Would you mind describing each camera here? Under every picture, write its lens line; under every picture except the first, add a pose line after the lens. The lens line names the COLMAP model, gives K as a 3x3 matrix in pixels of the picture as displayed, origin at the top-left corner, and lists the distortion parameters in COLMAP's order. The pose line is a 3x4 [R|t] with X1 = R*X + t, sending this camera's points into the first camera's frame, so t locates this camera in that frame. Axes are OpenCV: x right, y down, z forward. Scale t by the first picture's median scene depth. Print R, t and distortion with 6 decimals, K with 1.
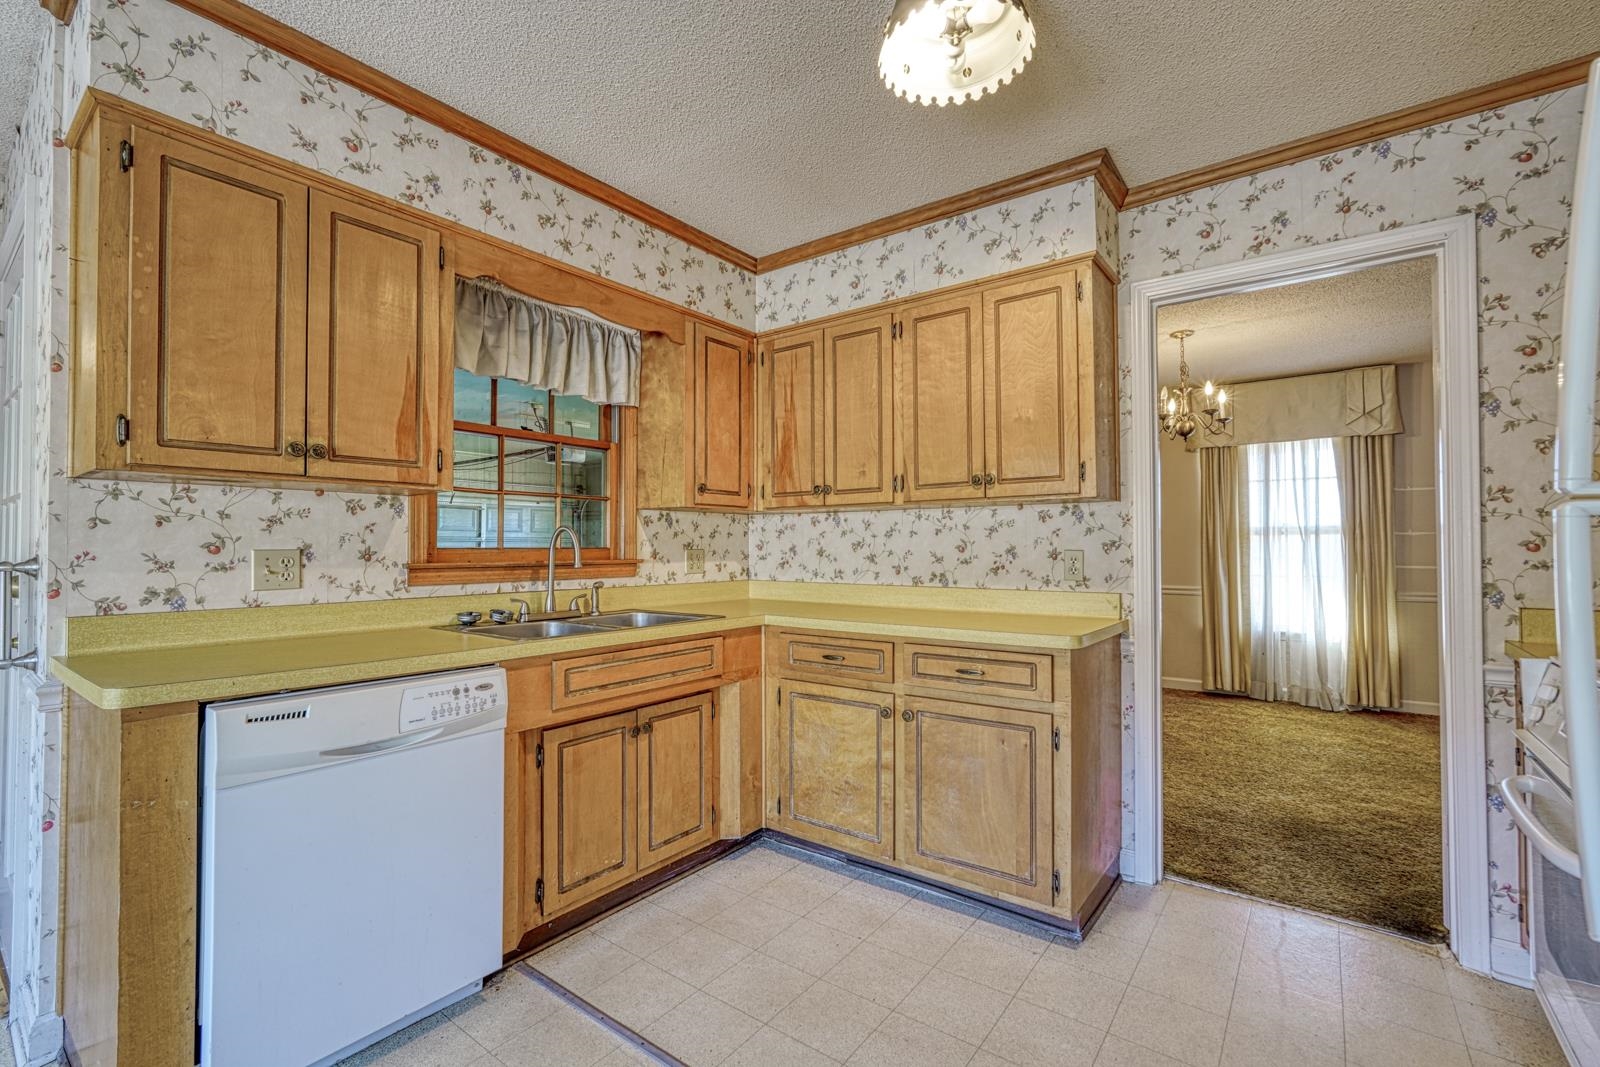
lens RADIAL K [[699.0, 0, 796.7], [0, 699.0, 536.4], [0, 0, 1]] dist [-0.018762, 0.006865]
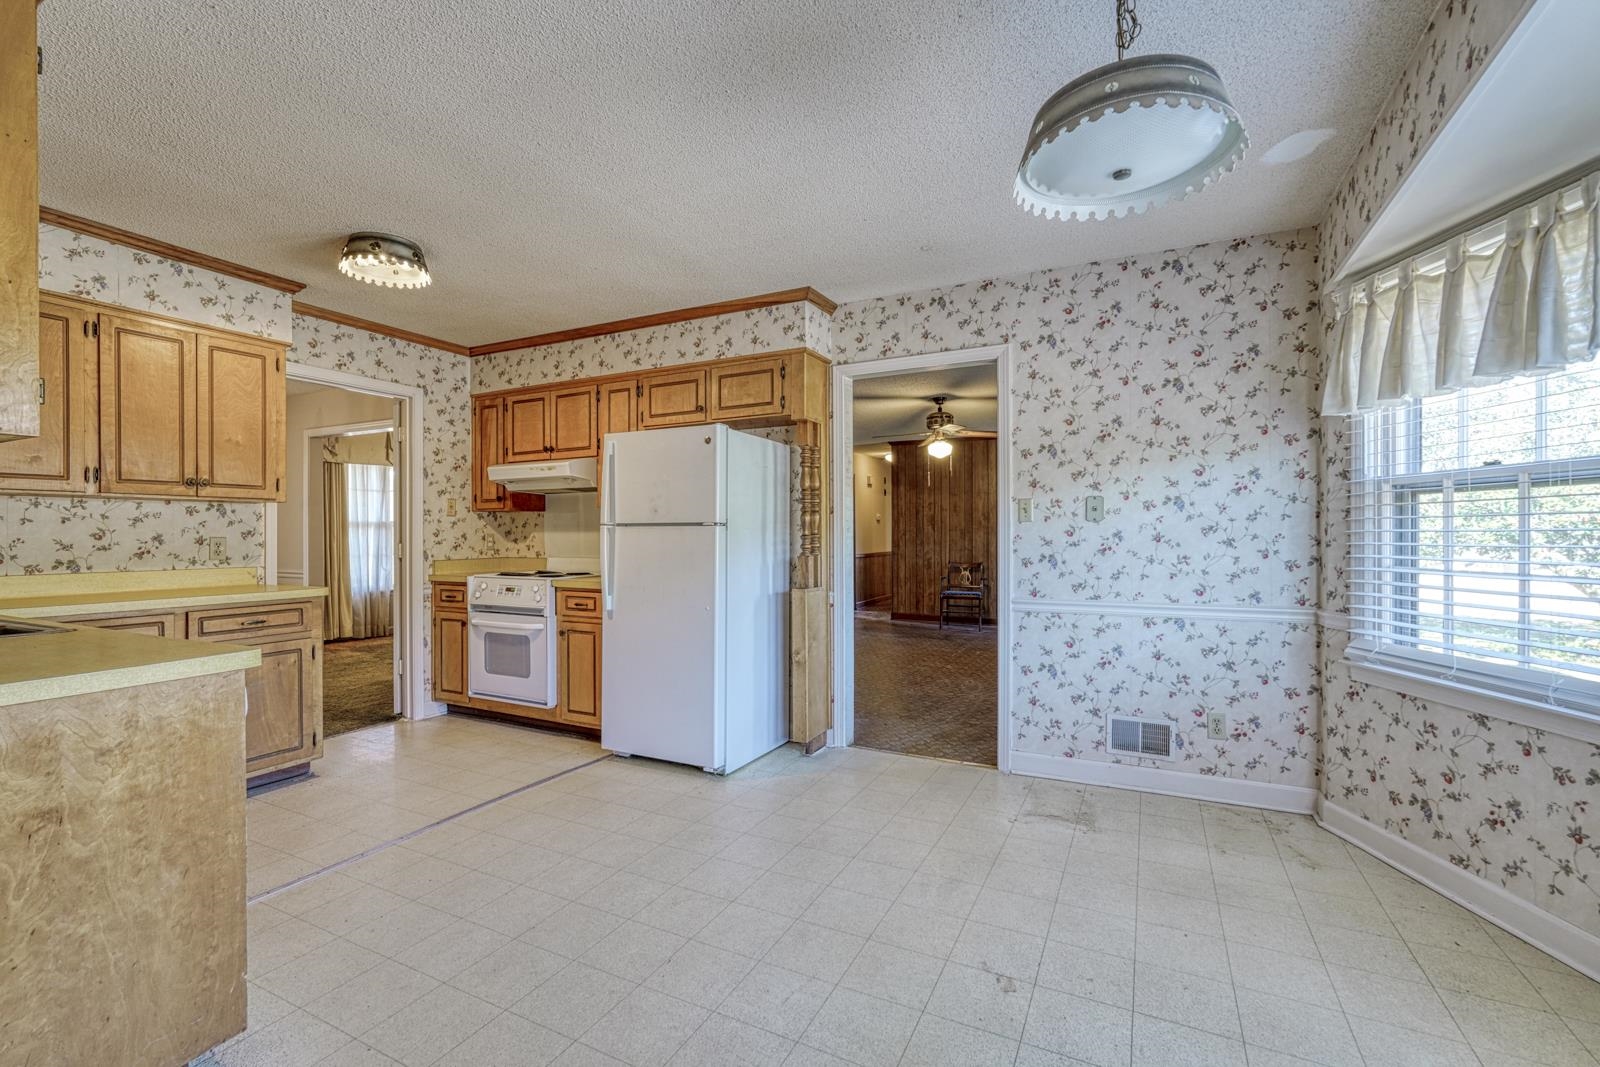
lens RADIAL K [[699.0, 0, 798.0], [0, 699.0, 534.8], [0, 0, 1]] dist [-0.018762, 0.006865]
pose [[-0.177214, 0.002133, 0.984170, -1.190612], [-0.013831, 0.999893, -0.004658, 0.006011], [-0.984075, -0.014438, -0.177166, 0.144455]]
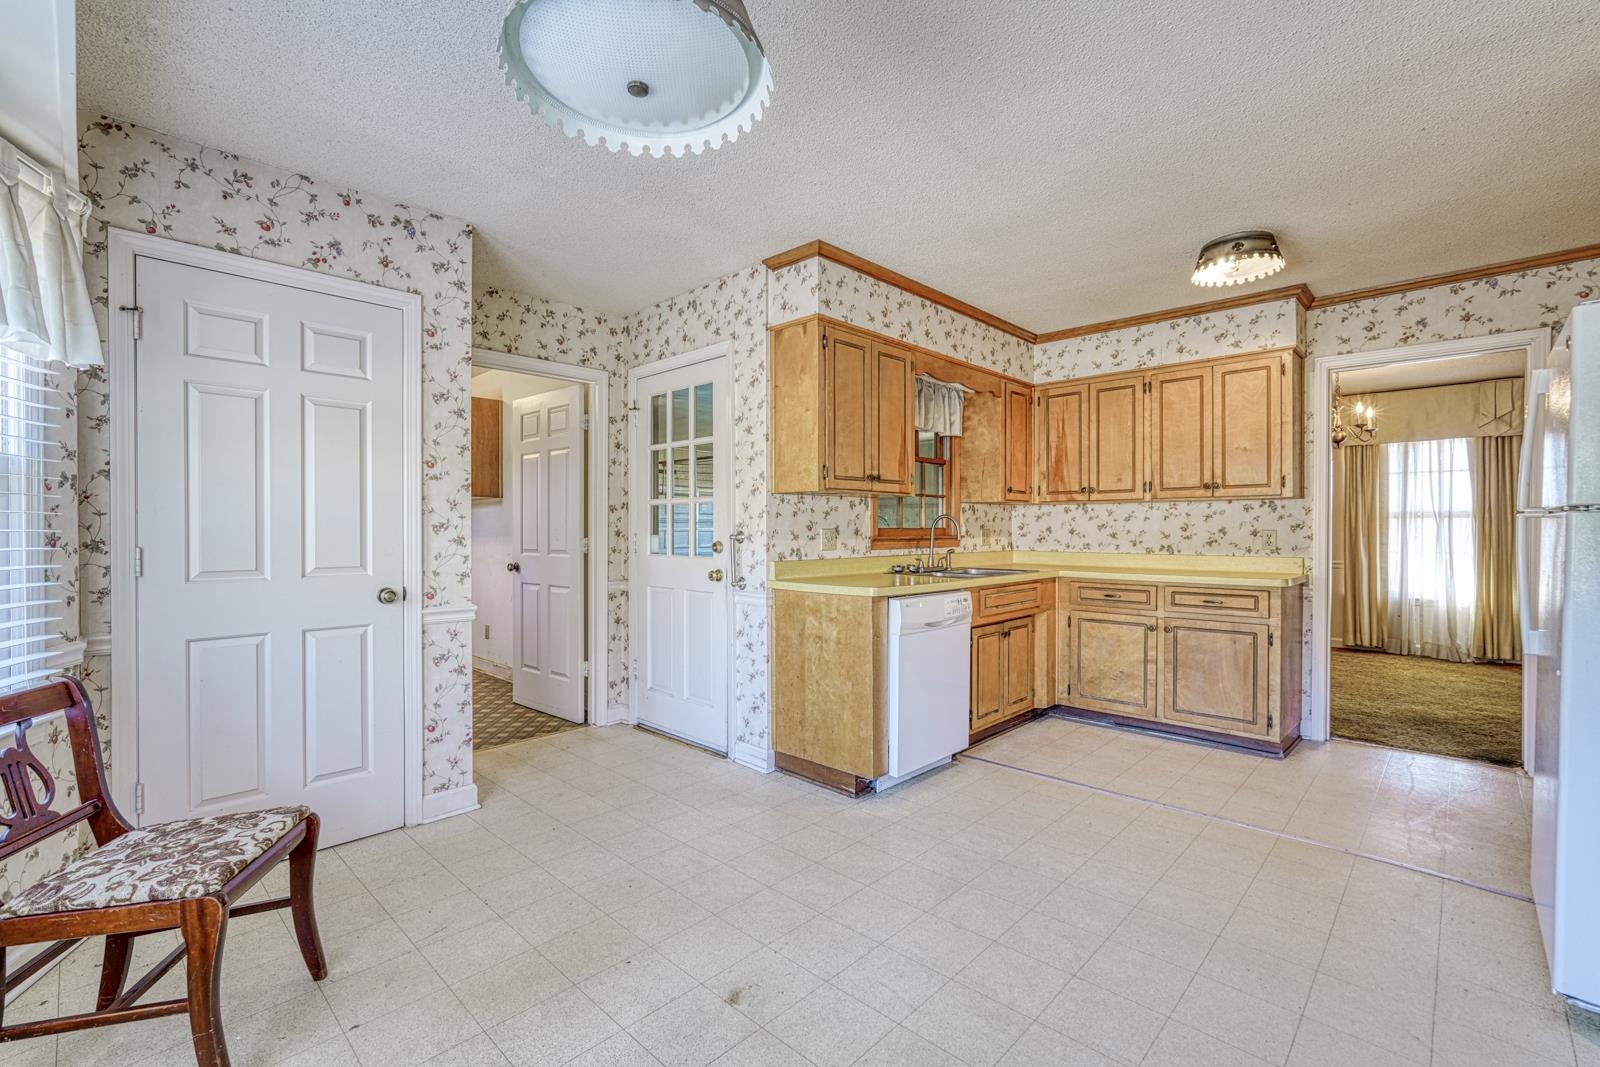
lens RADIAL K [[699.0, 0, 794.3], [0, 699.0, 535.9], [0, 0, 1]] dist [-0.018762, 0.006865]
pose [[0.992345, 0.003060, -0.123457, -0.488592], [0.000299, 0.999630, 0.027181, -0.009990], [0.123494, -0.027010, 0.991978, -0.700488]]
